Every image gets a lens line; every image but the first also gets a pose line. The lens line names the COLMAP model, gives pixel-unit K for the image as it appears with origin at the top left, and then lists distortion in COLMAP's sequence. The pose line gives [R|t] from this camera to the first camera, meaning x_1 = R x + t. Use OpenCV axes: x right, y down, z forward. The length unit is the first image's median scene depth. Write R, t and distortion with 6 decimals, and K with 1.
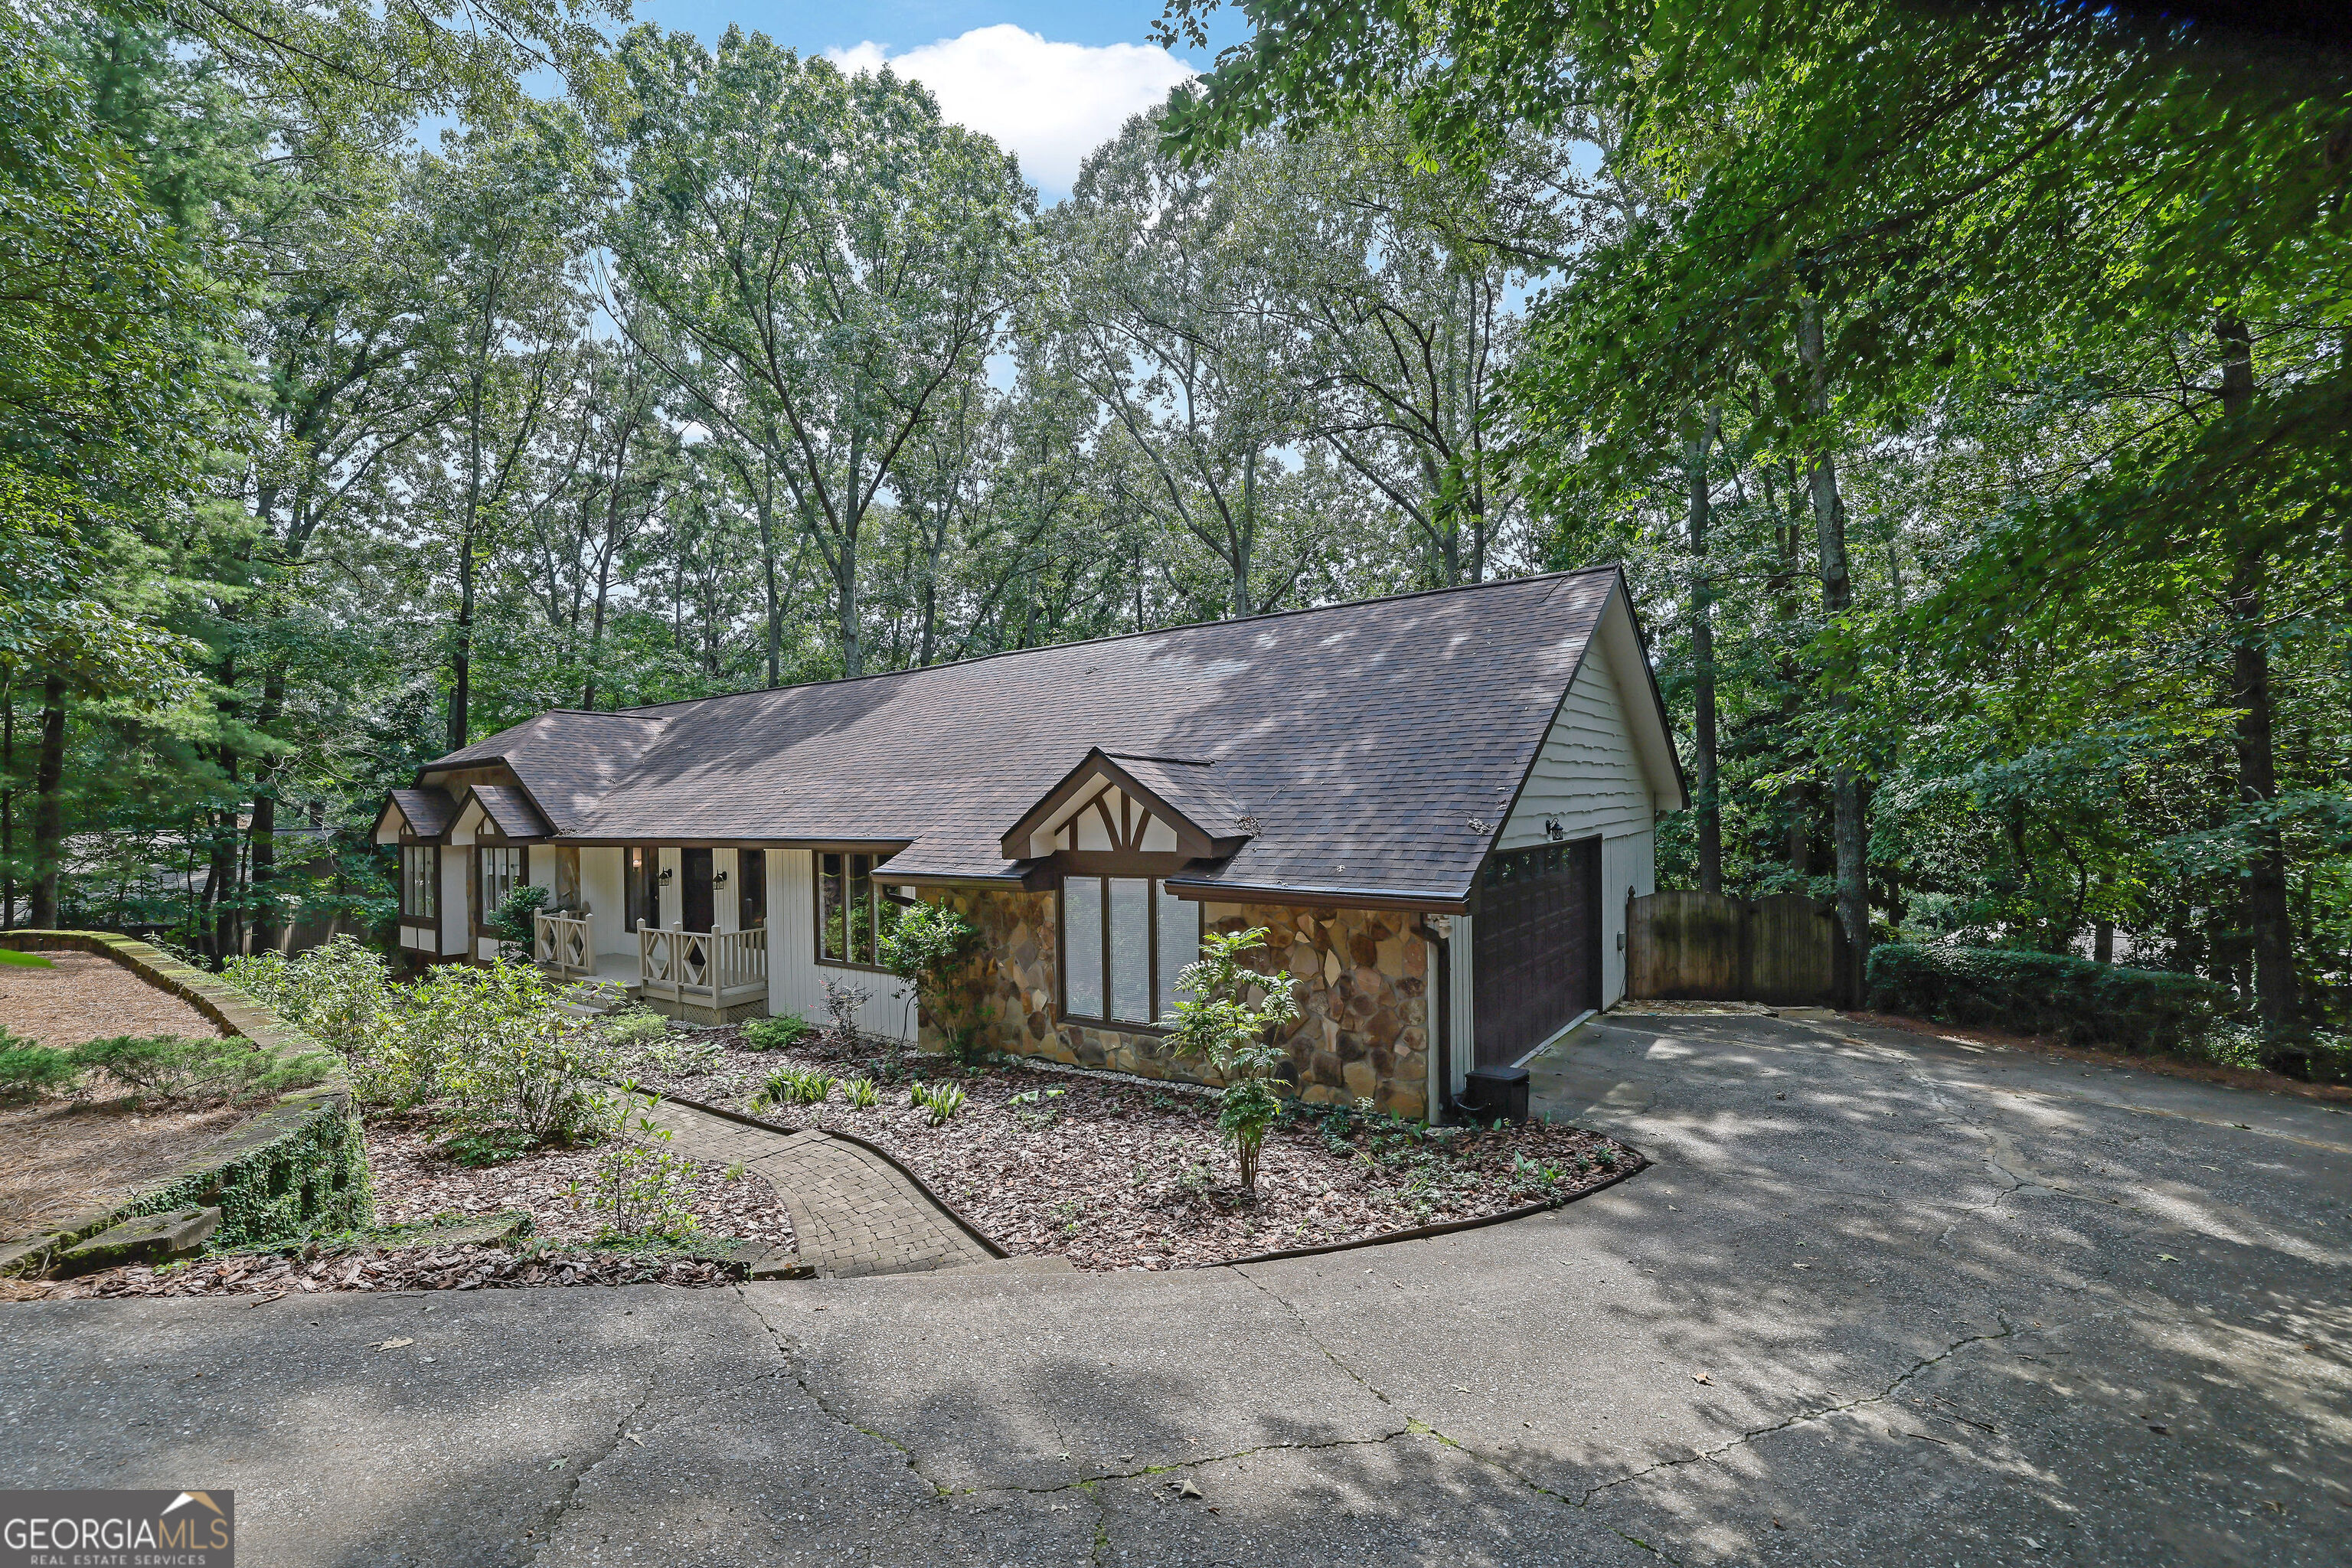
lens RADIAL K [[1021.2, 0, 1176.0], [0, 1021.2, 784.0], [0, 0, 1]] dist [-0.033856, 0.013836]
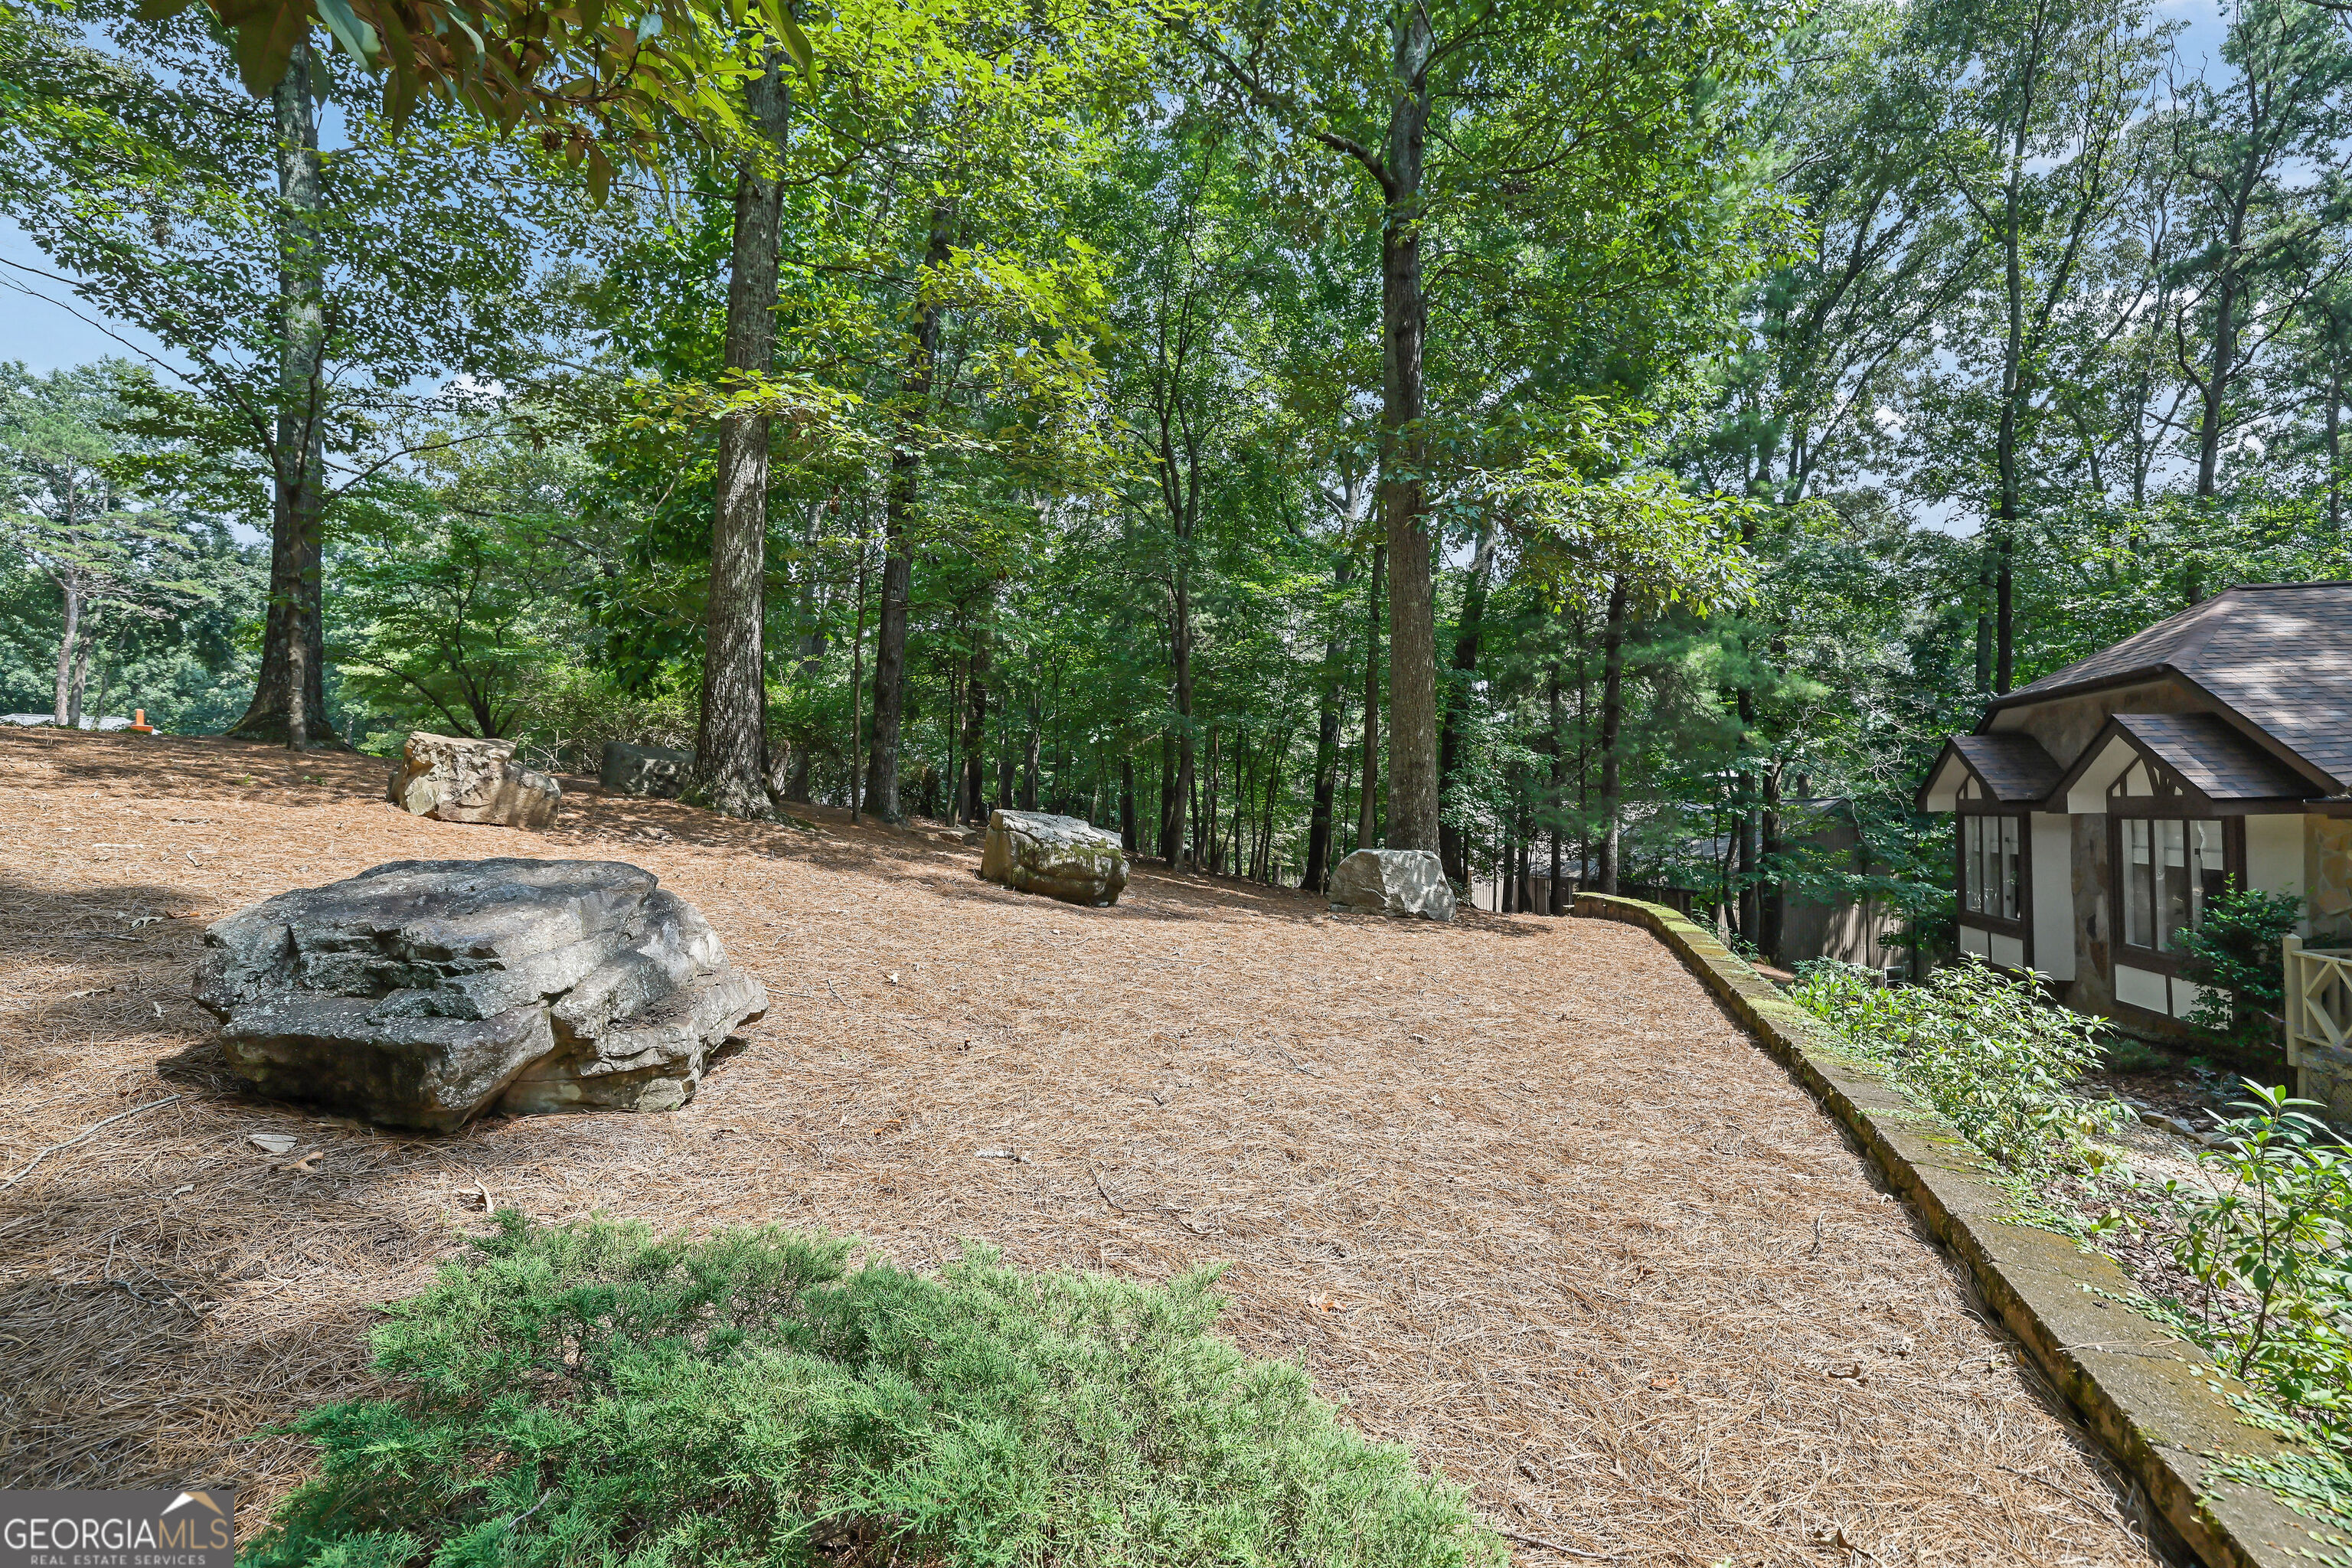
lens RADIAL K [[1021.2, 0, 1176.0], [0, 1021.2, 784.0], [0, 0, 1]] dist [-0.033856, 0.013836]
pose [[0.315961, -0.008052, -0.948738, -0.306192], [0.022717, 0.999742, -0.000920, 0.031012], [0.948500, -0.021262, 0.316062, 0.274405]]
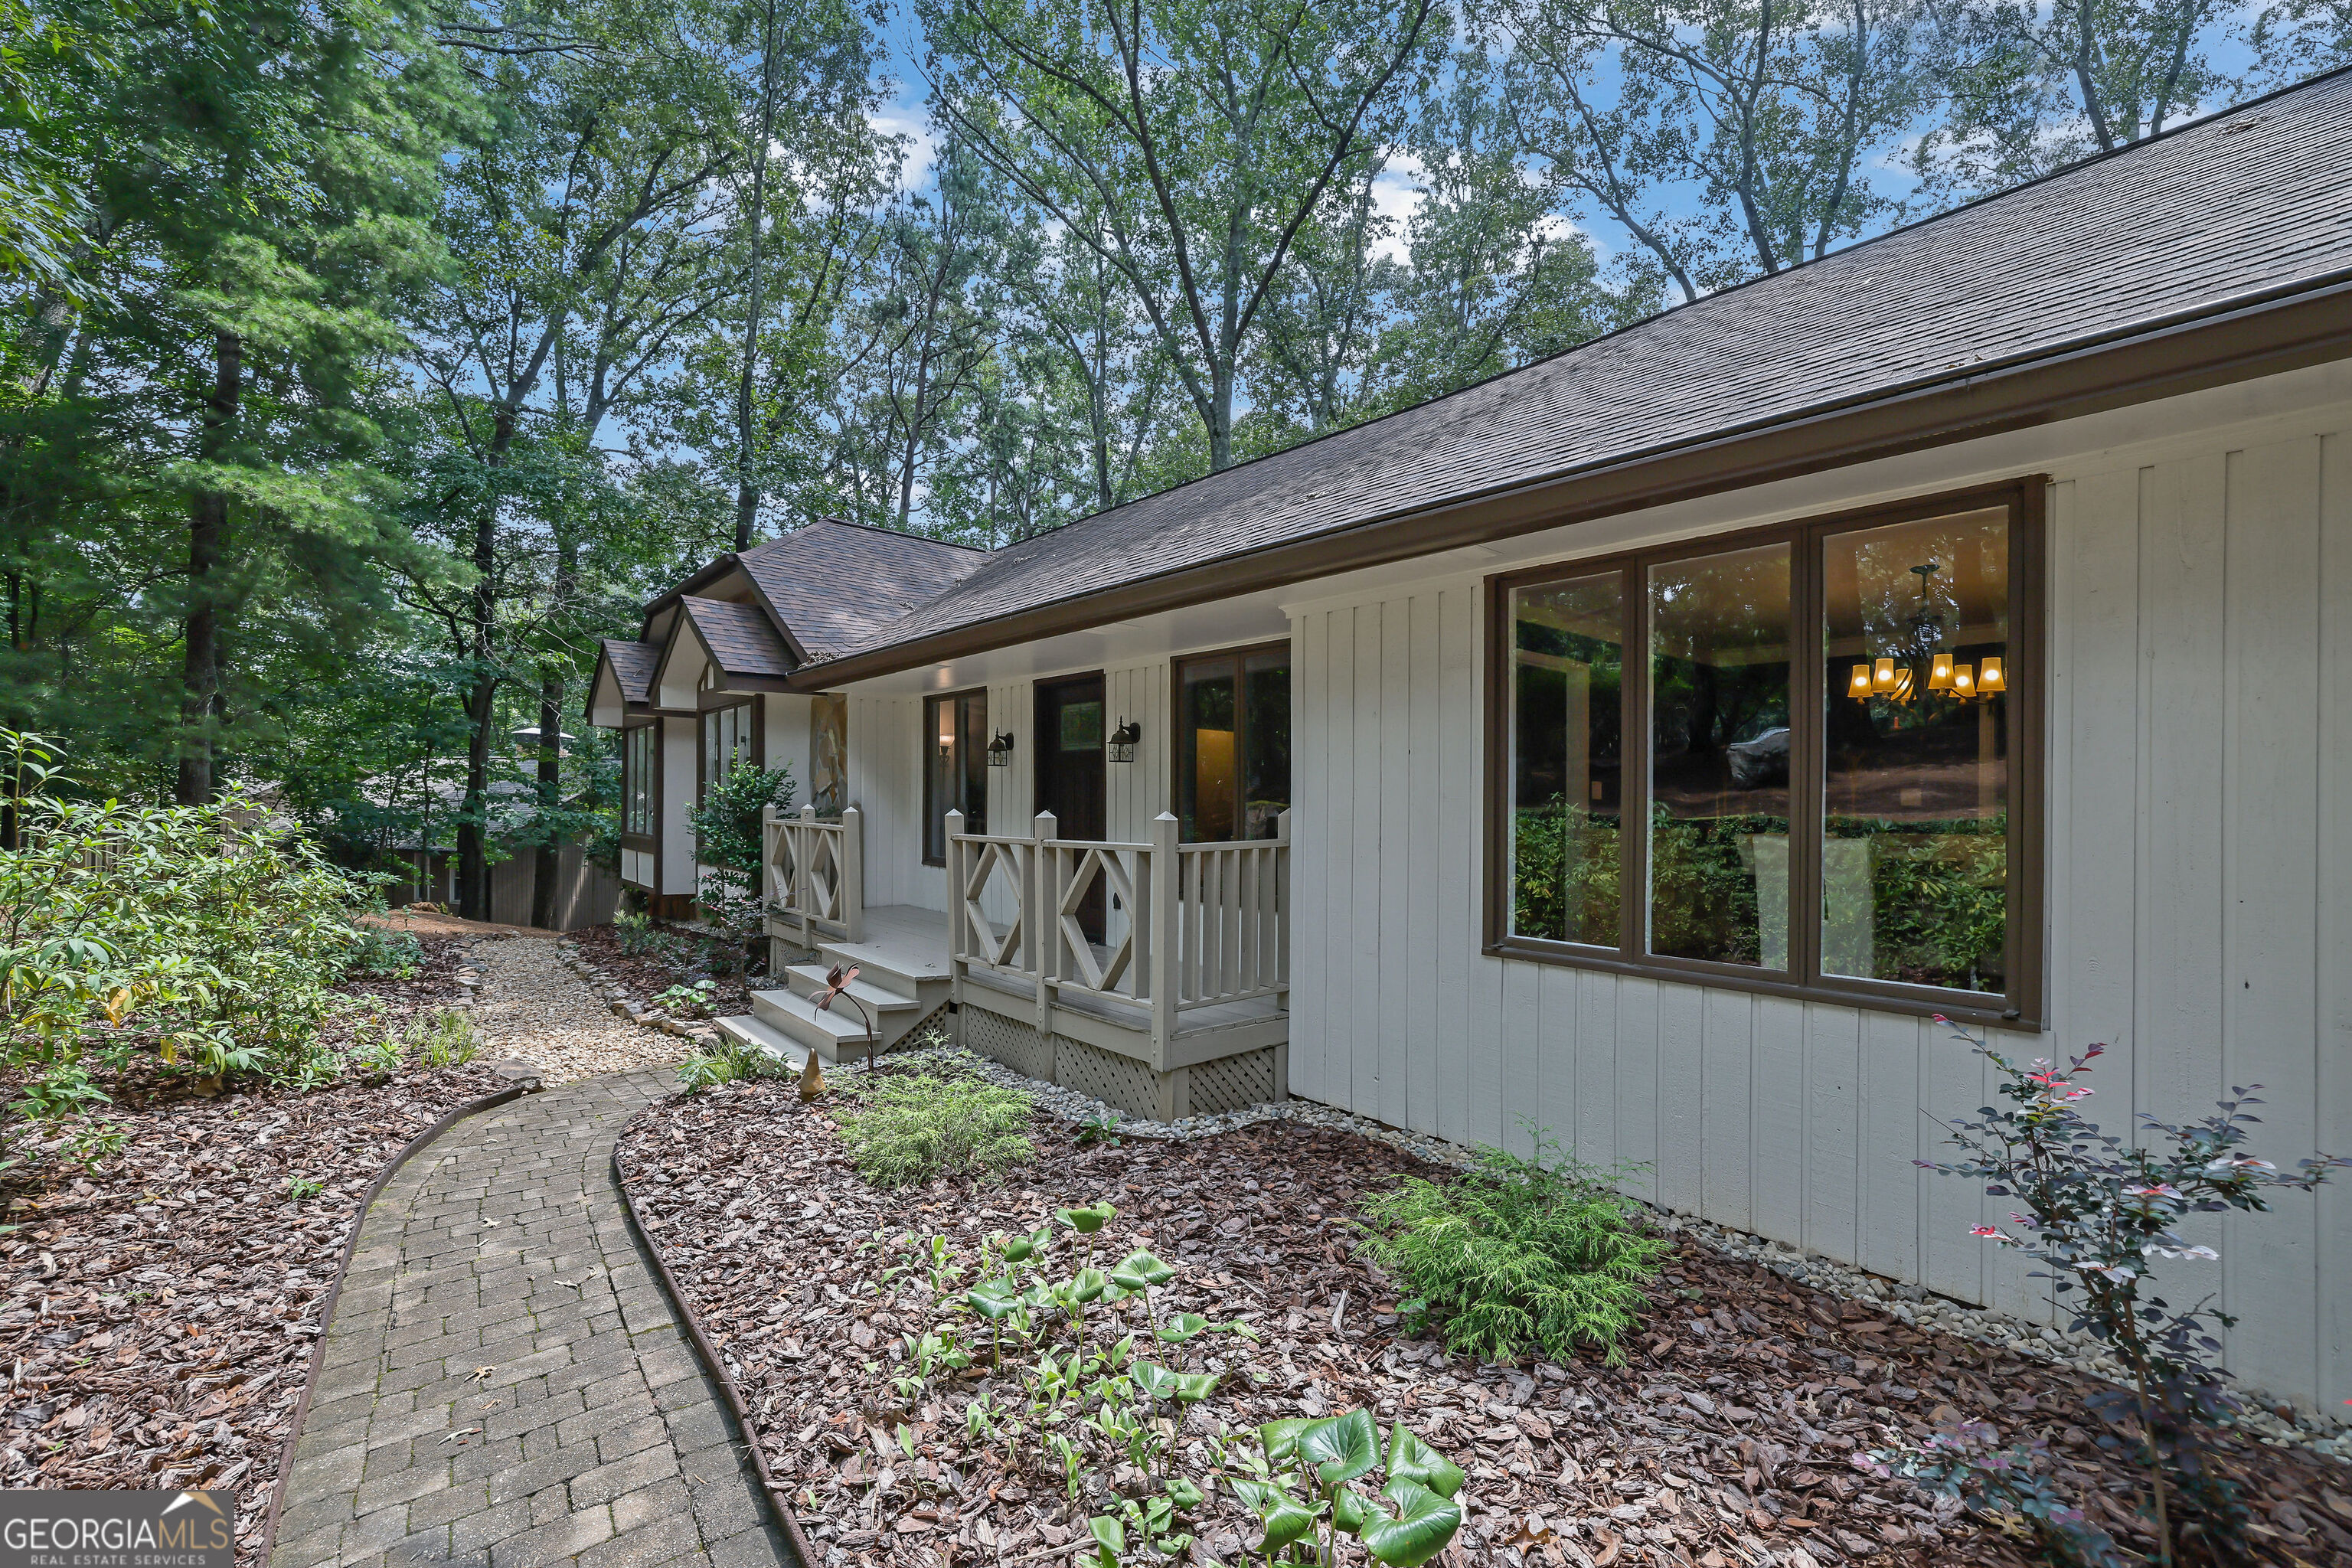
lens RADIAL K [[1021.2, 0, 1176.0], [0, 1021.2, 784.0], [0, 0, 1]] dist [-0.033856, 0.013836]
pose [[0.963716, 0.026514, -0.265611, -0.282198], [-0.025316, 0.999648, 0.007933, 0.099198], [0.265728, -0.000921, 0.964048, 0.532618]]
